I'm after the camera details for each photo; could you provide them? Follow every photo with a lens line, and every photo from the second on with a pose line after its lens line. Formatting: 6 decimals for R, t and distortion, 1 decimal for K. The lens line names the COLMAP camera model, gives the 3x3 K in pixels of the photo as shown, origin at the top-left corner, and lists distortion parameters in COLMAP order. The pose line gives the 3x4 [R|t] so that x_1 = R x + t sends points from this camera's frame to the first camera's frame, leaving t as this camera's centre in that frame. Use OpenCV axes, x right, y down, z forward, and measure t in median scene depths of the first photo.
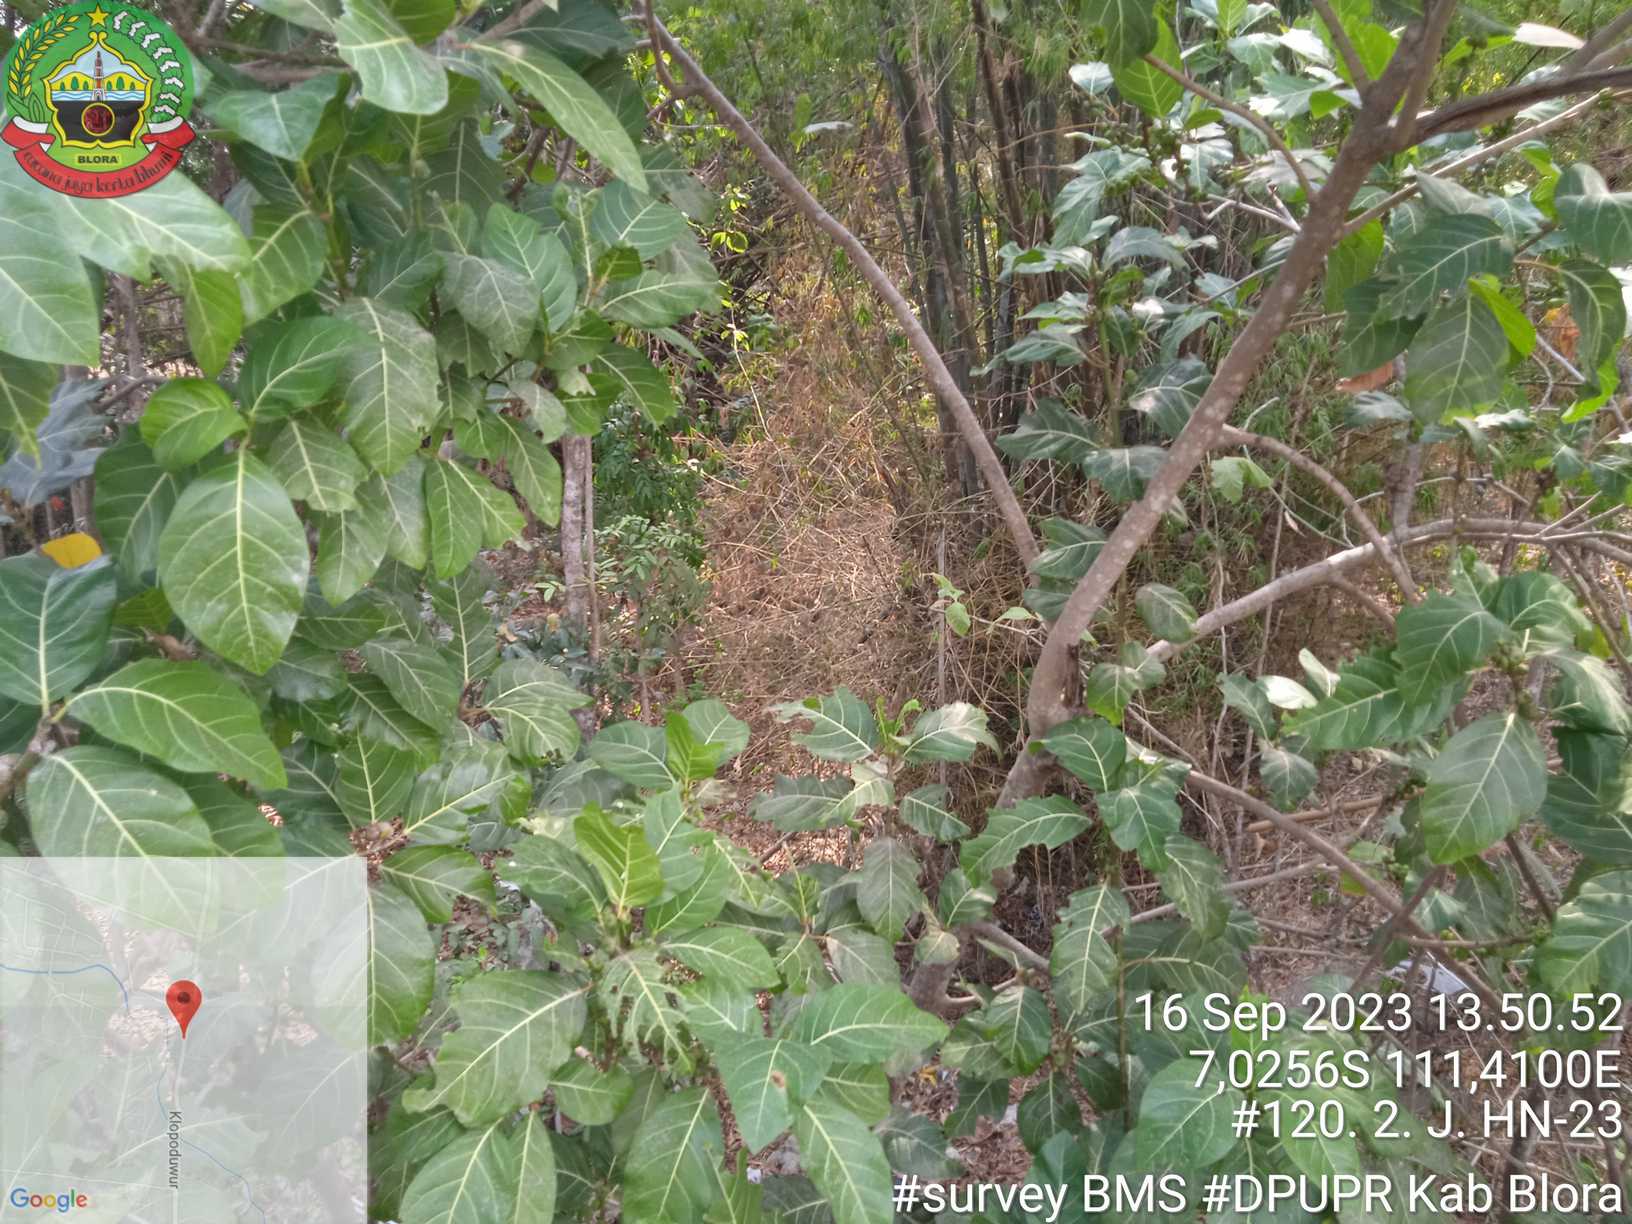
lens RADIAL K [[1352.4, 0, 814.2], [0, 1352.4, 621.2], [0, 0, 1]] dist [0.027701, -0.013010]
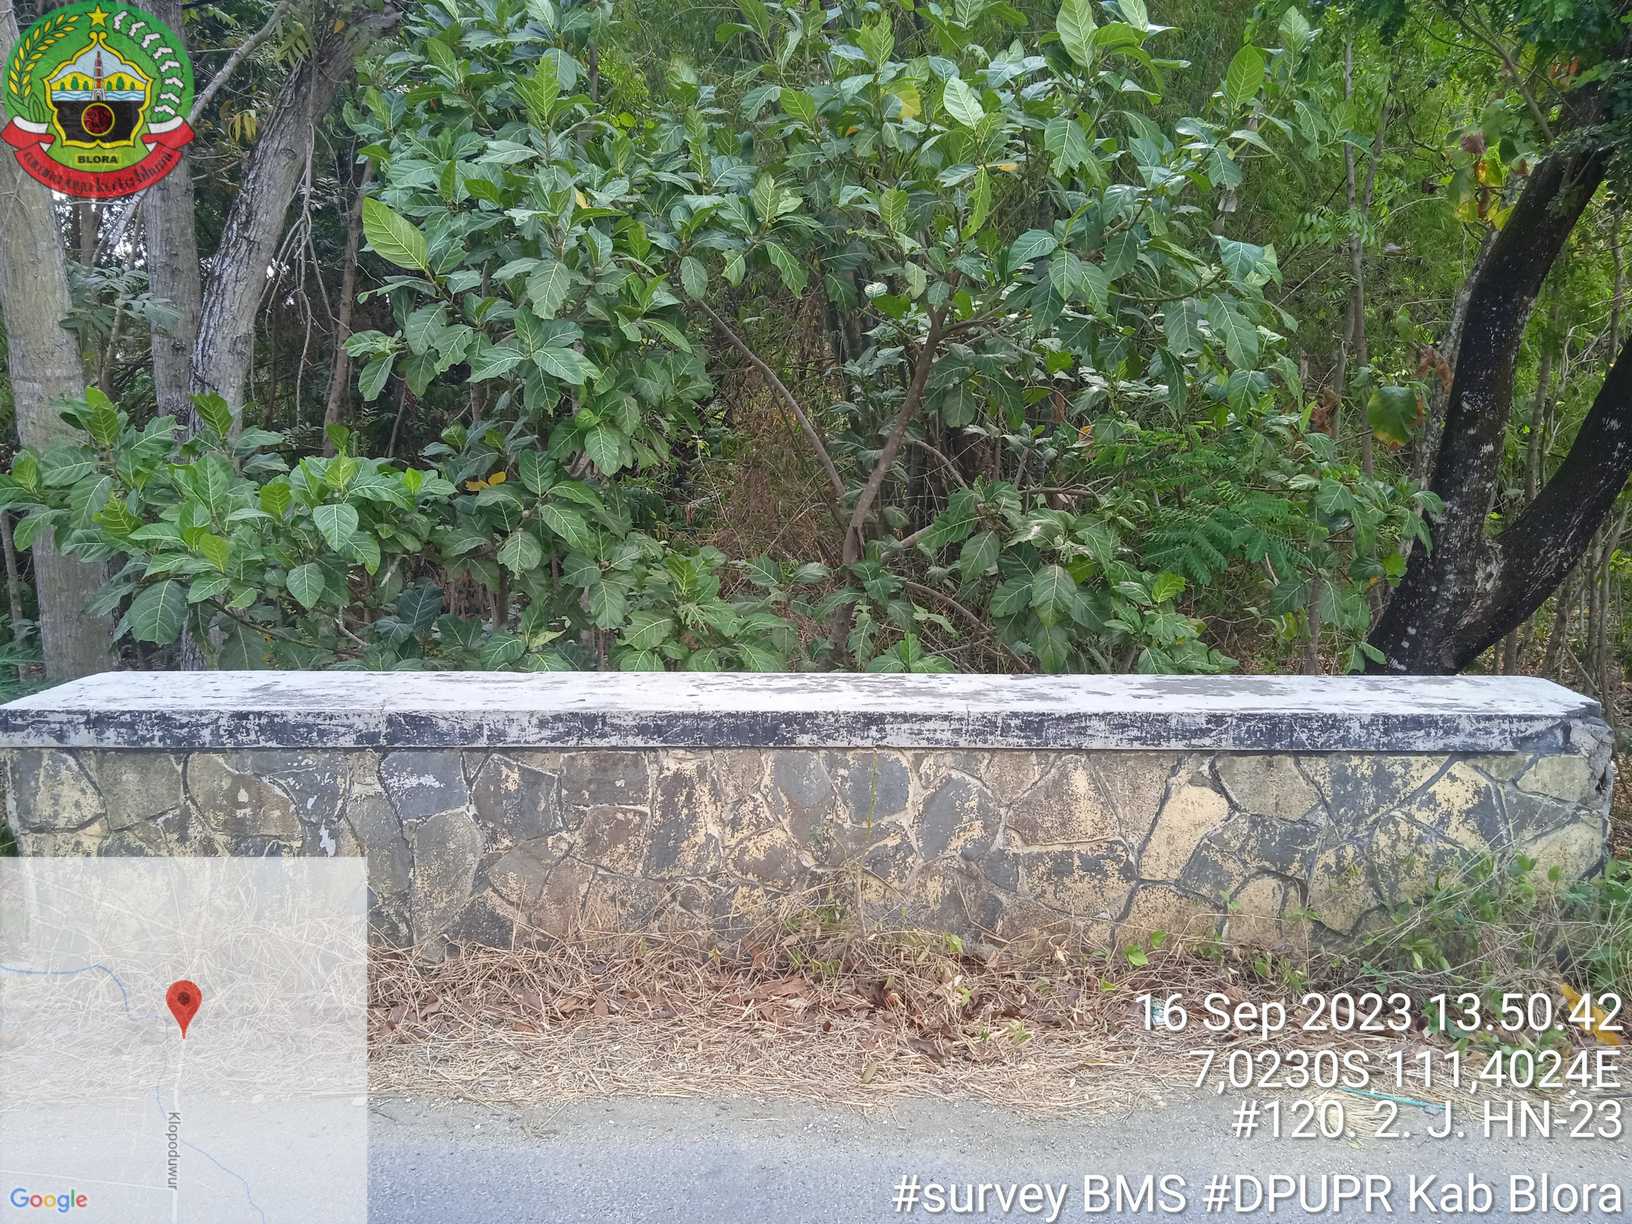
lens RADIAL K [[1302.5, 0, 823.4], [0, 1302.5, 623.7], [0, 0, 1]] dist [0.049630, -0.045924]
pose [[0.998947, -0.025973, 0.037818, 0.034339], [0.028763, 0.996754, -0.075200, 0.353106], [-0.035742, 0.076209, 0.996451, -1.304625]]
